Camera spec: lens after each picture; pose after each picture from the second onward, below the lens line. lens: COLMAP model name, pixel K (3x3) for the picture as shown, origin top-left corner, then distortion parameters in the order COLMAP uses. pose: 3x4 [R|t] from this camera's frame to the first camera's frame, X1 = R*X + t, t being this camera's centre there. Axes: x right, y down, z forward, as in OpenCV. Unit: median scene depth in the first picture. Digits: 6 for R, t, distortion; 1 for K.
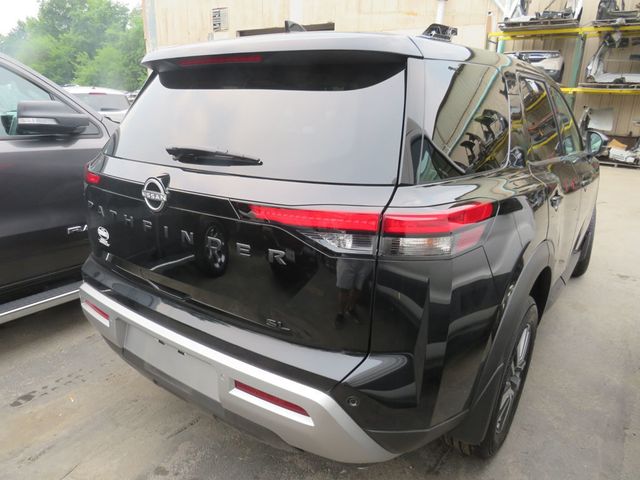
lens RADIAL K [[460.1, 0, 313.1], [0, 460.1, 240.2], [0, 0, 1]] dist [-0.052791, 0.041794]
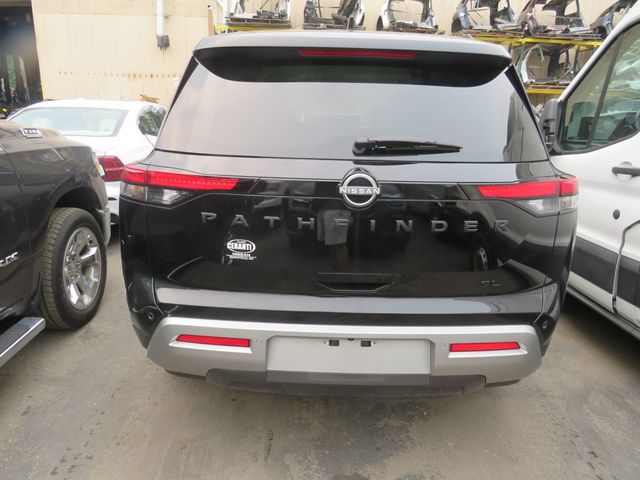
lens RADIAL K [[460.1, 0, 313.1], [0, 460.1, 240.2], [0, 0, 1]] dist [-0.052791, 0.041794]
pose [[0.806783, -0.172966, 0.564964, -0.139158], [0.161642, 0.984326, 0.070527, -0.010968], [-0.568308, 0.034422, 0.822096, 0.035050]]
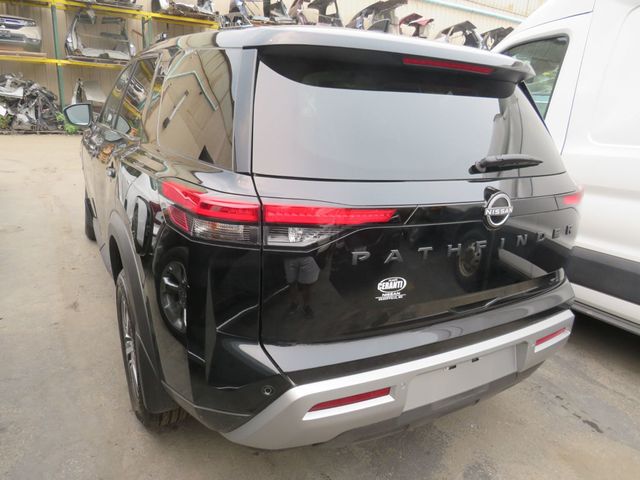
lens RADIAL K [[459.5, 0, 300.0], [0, 459.5, 238.6], [0, 0, 1]] dist [-0.006609, -0.038114]
pose [[0.420255, -0.264596, 0.867971, -0.191971], [0.209423, 0.959000, 0.190947, -0.043746], [-0.882908, 0.101527, 0.458437, 0.129671]]
